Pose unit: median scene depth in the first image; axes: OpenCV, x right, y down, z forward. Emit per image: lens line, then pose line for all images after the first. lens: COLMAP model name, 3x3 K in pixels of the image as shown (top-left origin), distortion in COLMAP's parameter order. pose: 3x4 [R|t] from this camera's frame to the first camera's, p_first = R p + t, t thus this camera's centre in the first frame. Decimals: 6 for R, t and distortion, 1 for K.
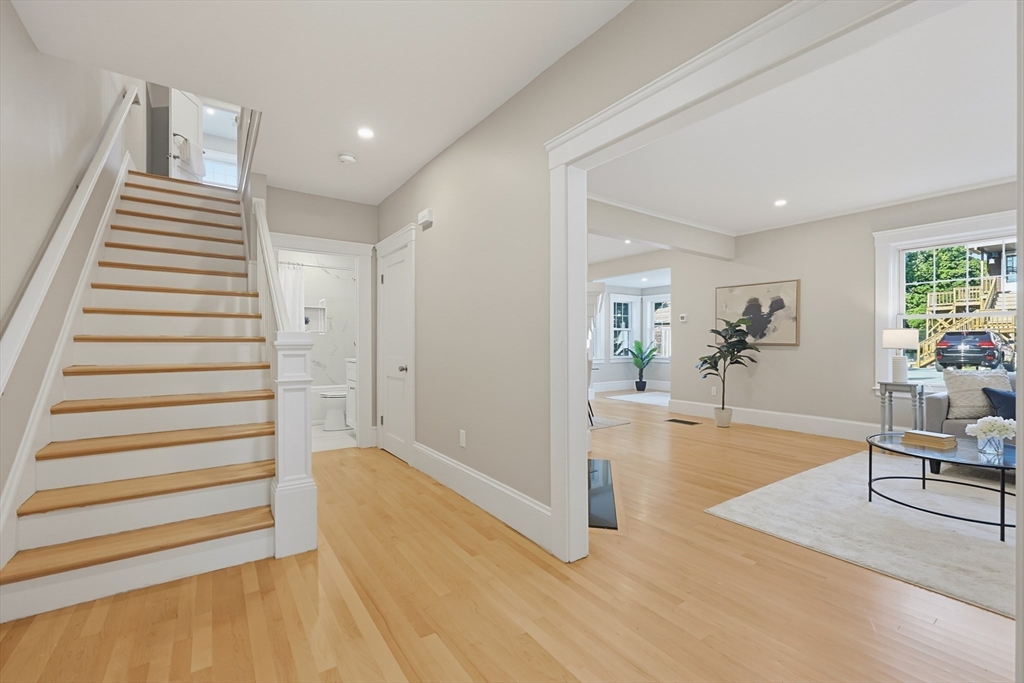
lens RADIAL K [[442.6, 0, 520.9], [0, 442.6, 344.6], [0, 0, 1]] dist [-0.004759, 0.001447]
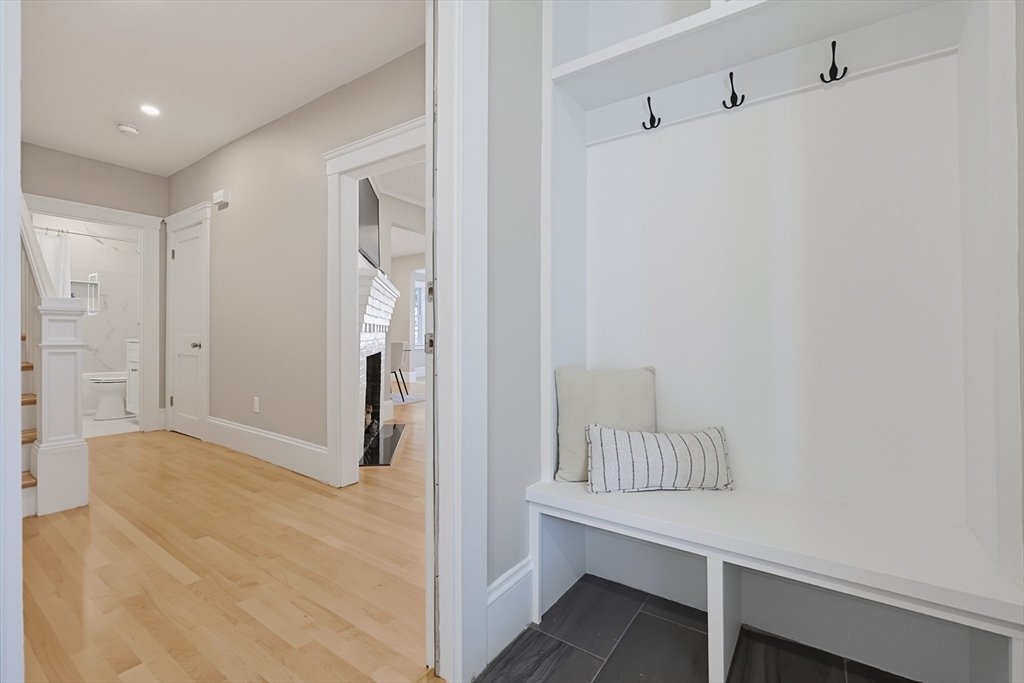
lens RADIAL K [[442.6, 0, 518.2], [0, 442.6, 338.0], [0, 0, 1]] dist [-0.004759, 0.001447]
pose [[0.940568, 0.007446, 0.339523, 0.122149], [-0.008946, 0.999956, 0.002852, 0.043703], [-0.339486, -0.005720, 0.940594, -0.287465]]
